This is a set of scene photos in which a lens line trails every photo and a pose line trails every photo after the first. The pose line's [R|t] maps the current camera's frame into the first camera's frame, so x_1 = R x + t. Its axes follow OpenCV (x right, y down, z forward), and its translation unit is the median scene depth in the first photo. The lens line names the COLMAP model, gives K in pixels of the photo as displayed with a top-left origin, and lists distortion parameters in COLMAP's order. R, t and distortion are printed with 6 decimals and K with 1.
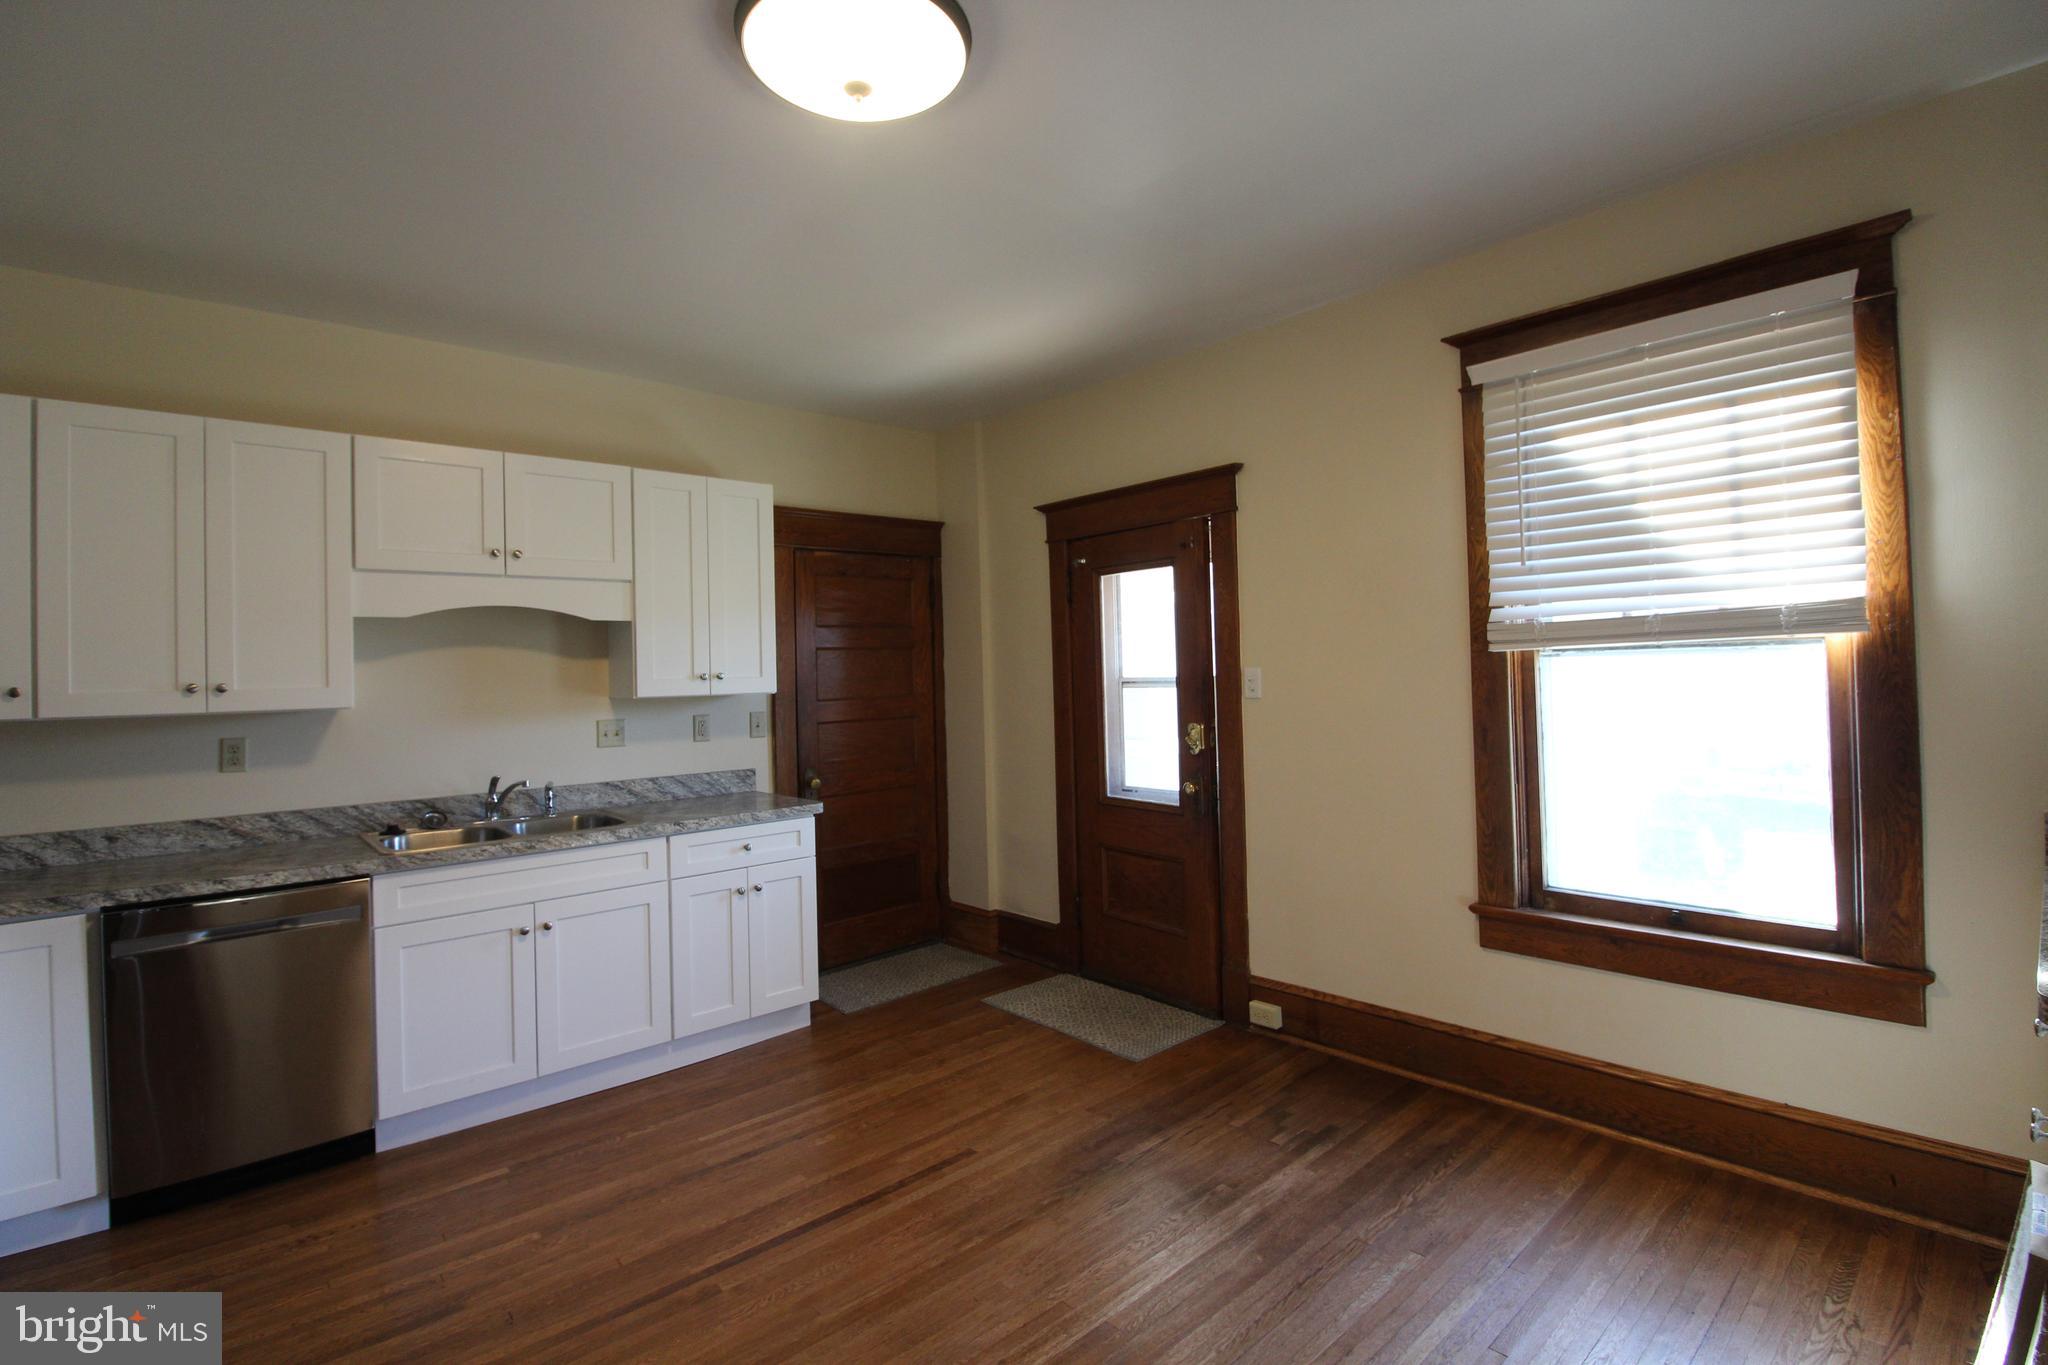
lens RADIAL K [[951.0, 0, 1019.5], [0, 951.0, 665.5], [0, 0, 1]] dist [-0.009085, -0.002911]
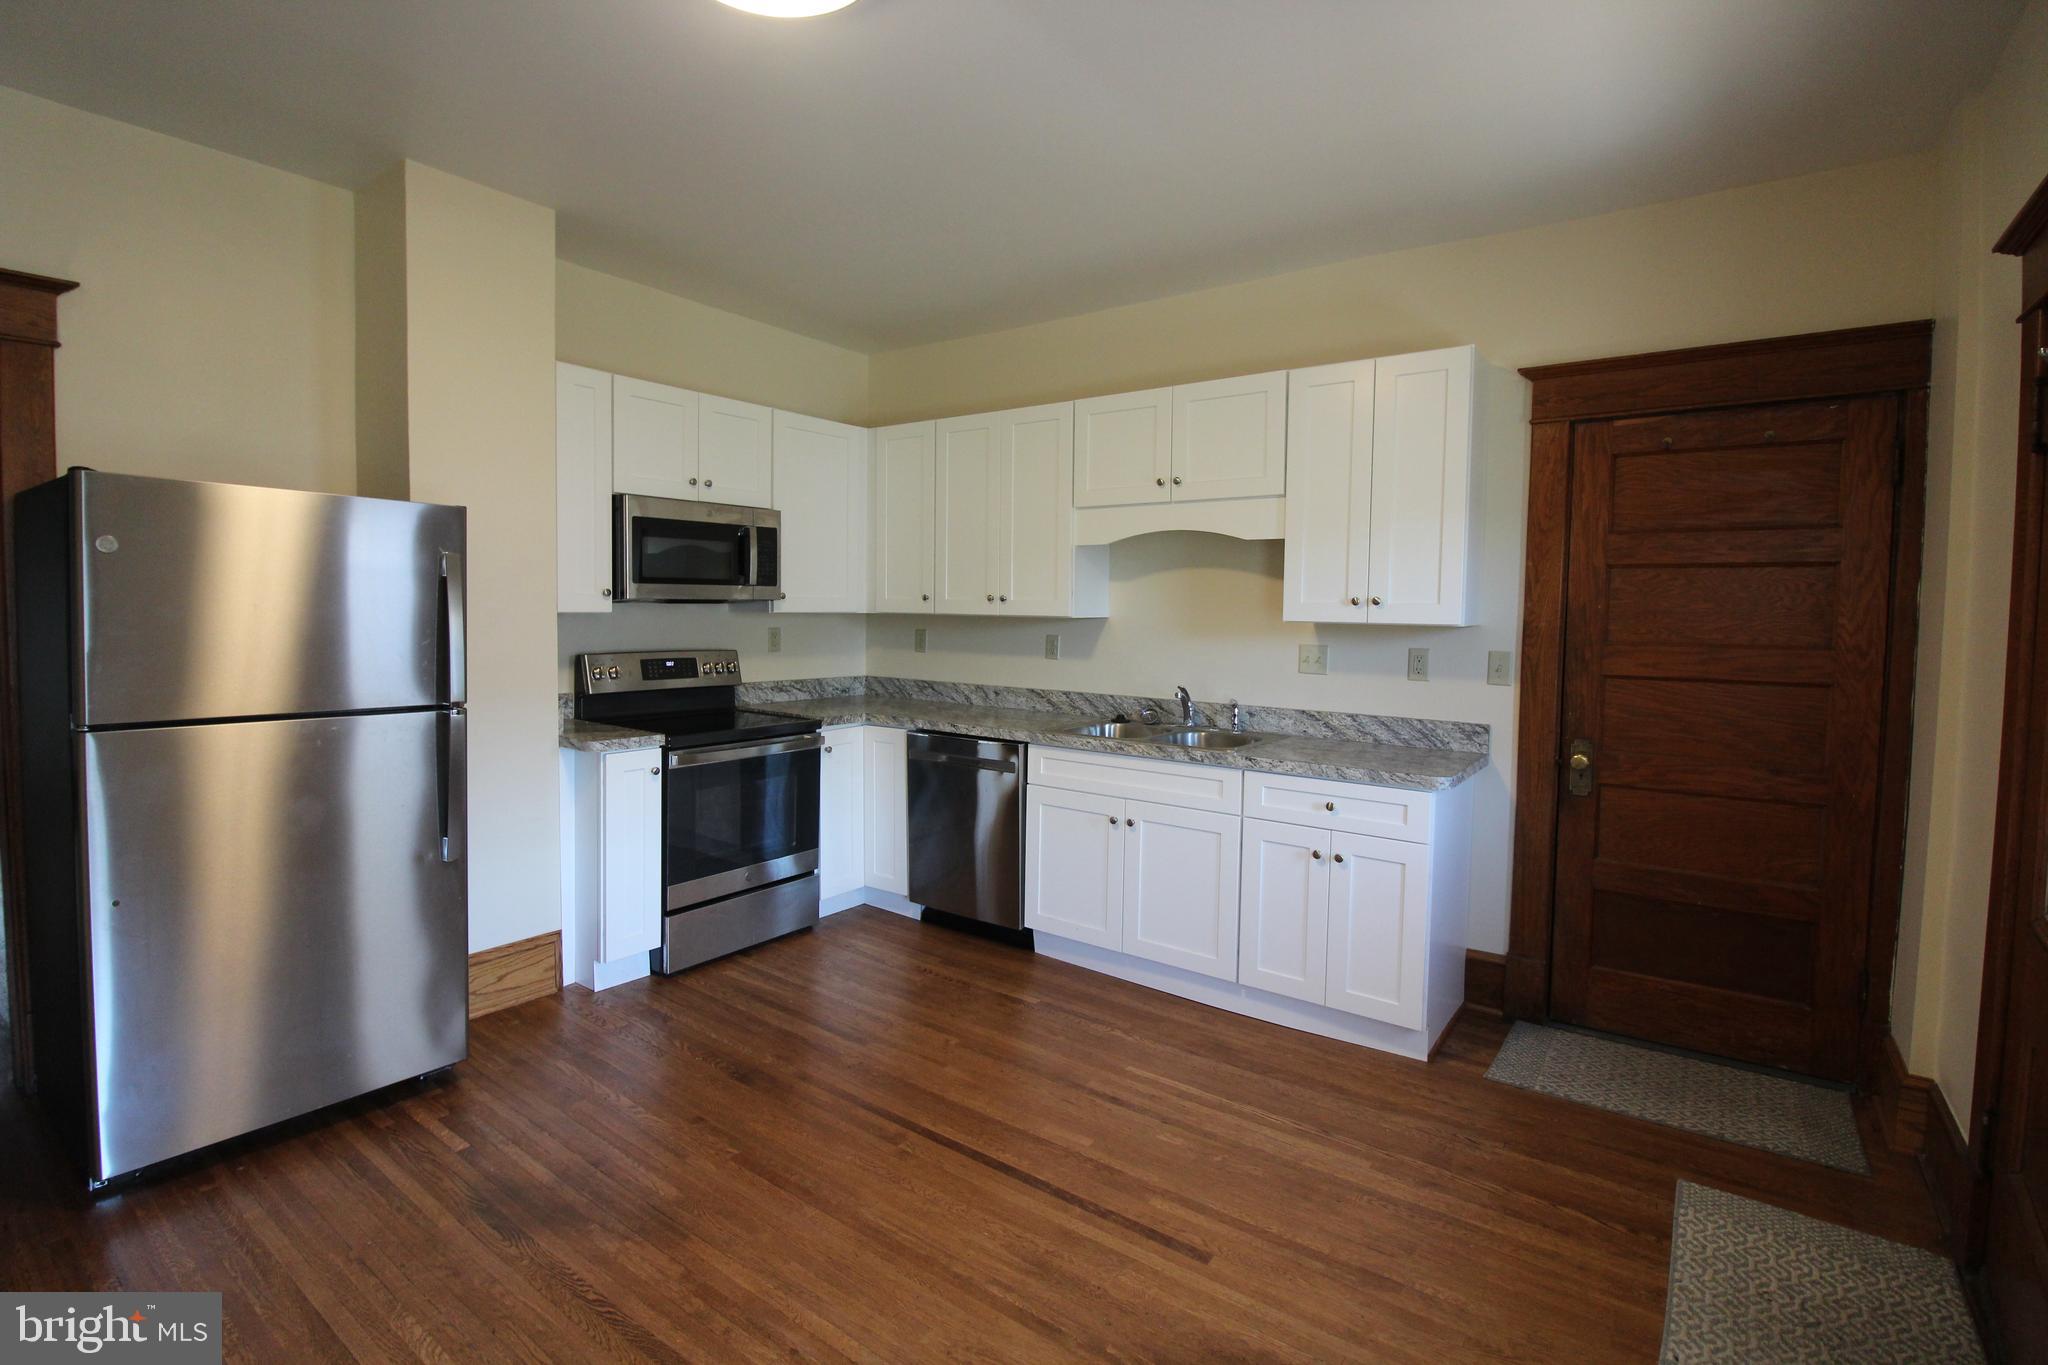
lens RADIAL K [[951.0, 0, 999.5], [0, 951.0, 661.8], [0, 0, 1]] dist [-0.009085, -0.002911]
pose [[0.194028, 0.085096, -0.977298, 0.537911], [-0.013422, 0.996368, 0.084092, -0.001563], [0.980904, -0.003199, 0.194466, 0.643875]]
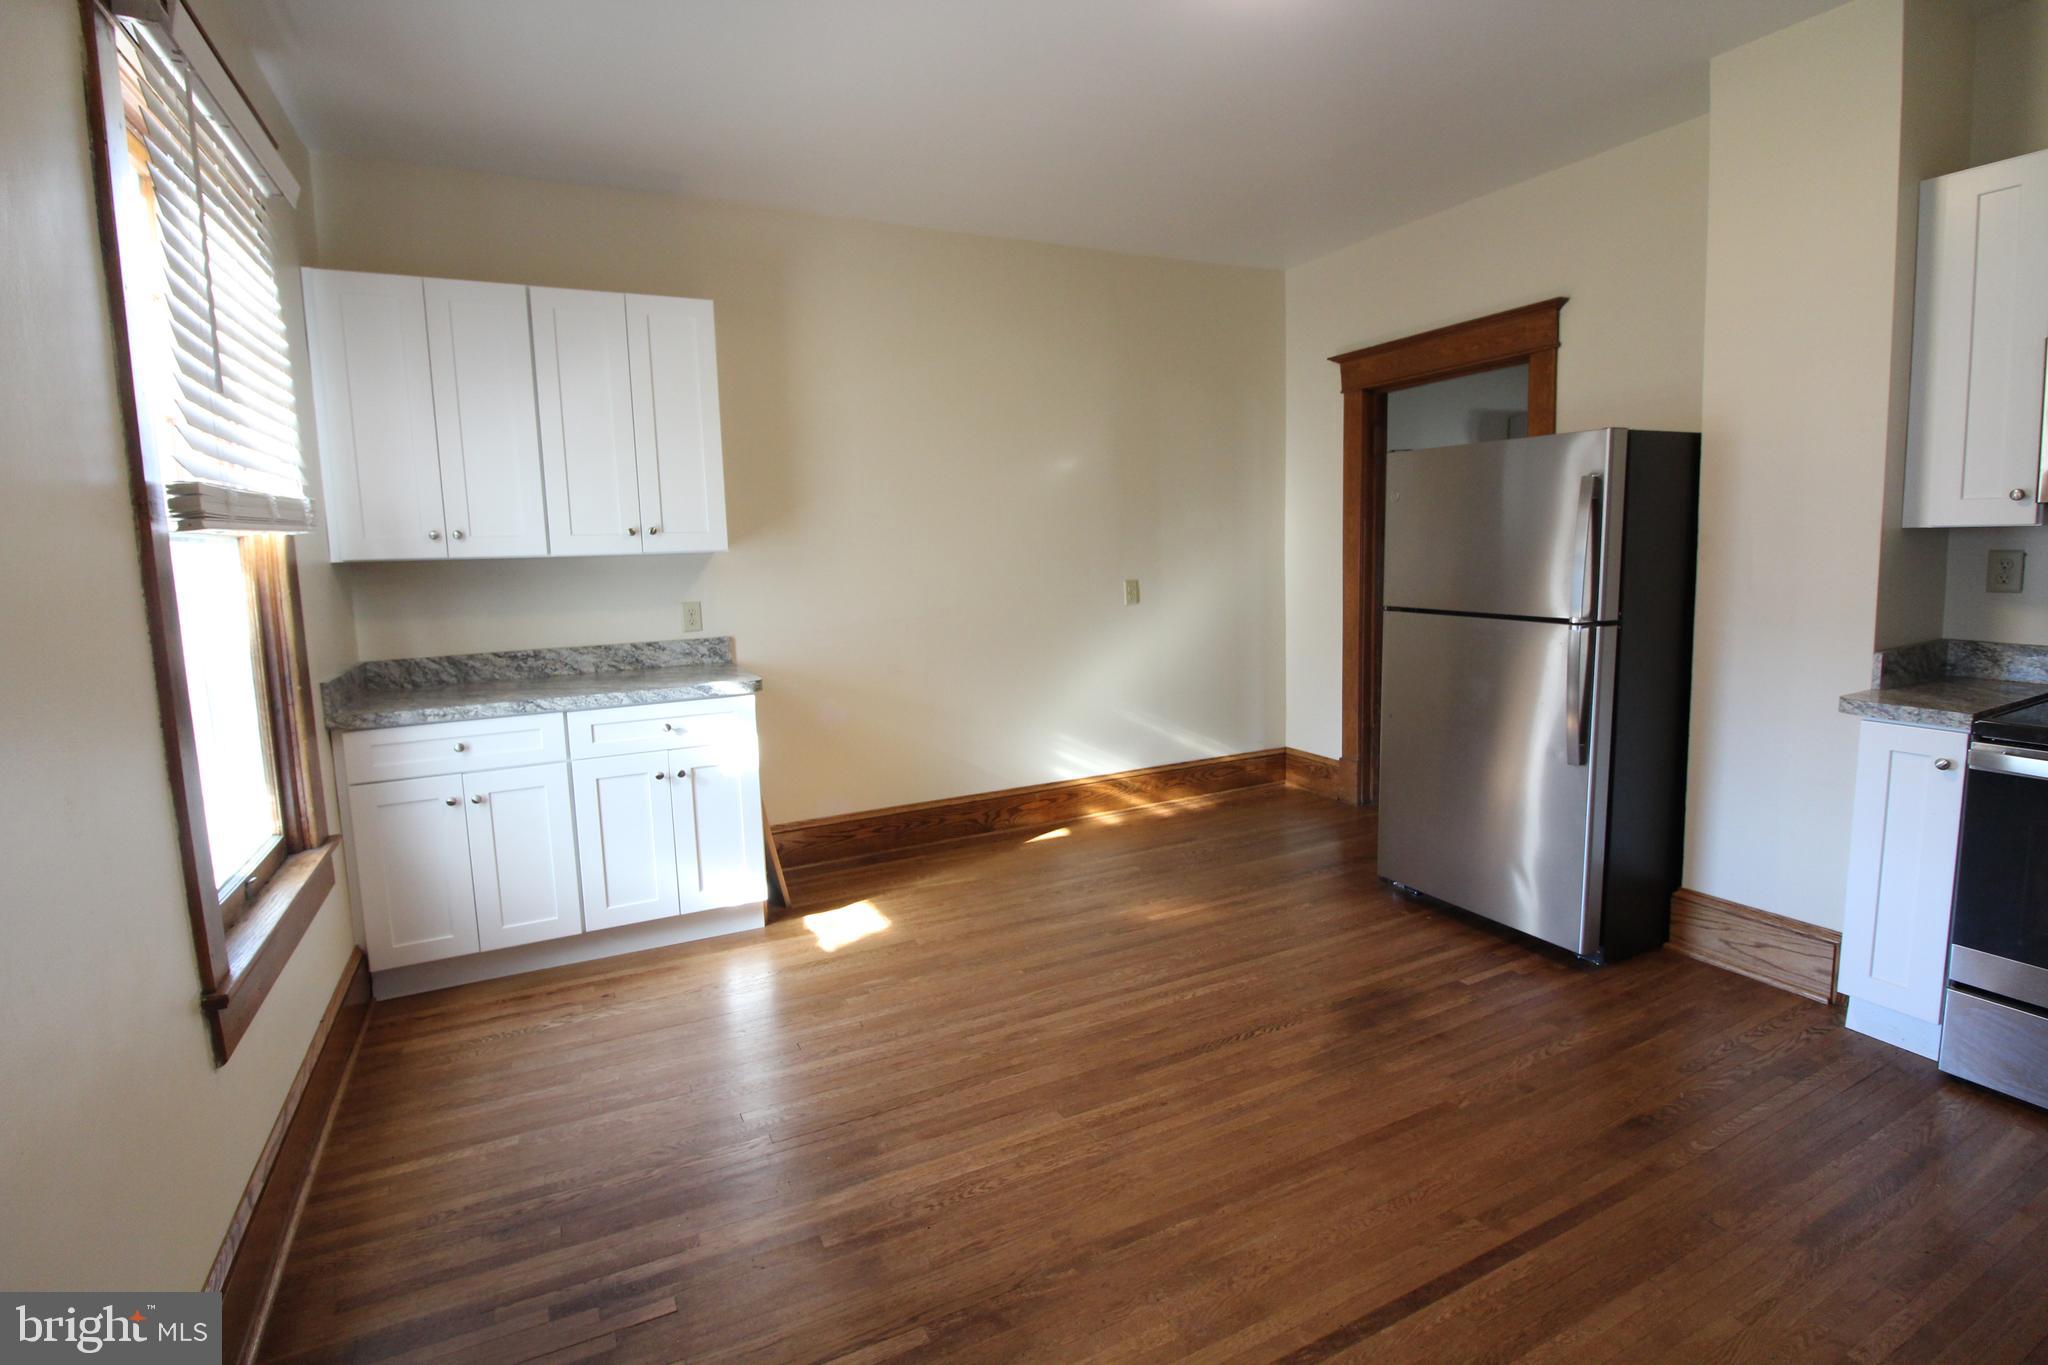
lens RADIAL K [[951.0, 0, 1010.5], [0, 951.0, 664.1], [0, 0, 1]] dist [-0.009085, -0.002911]
pose [[-0.960561, 0.020336, 0.277326, -0.111010], [0.053201, 0.992339, 0.111501, 0.026805], [-0.272934, 0.121857, -0.954284, 1.343126]]
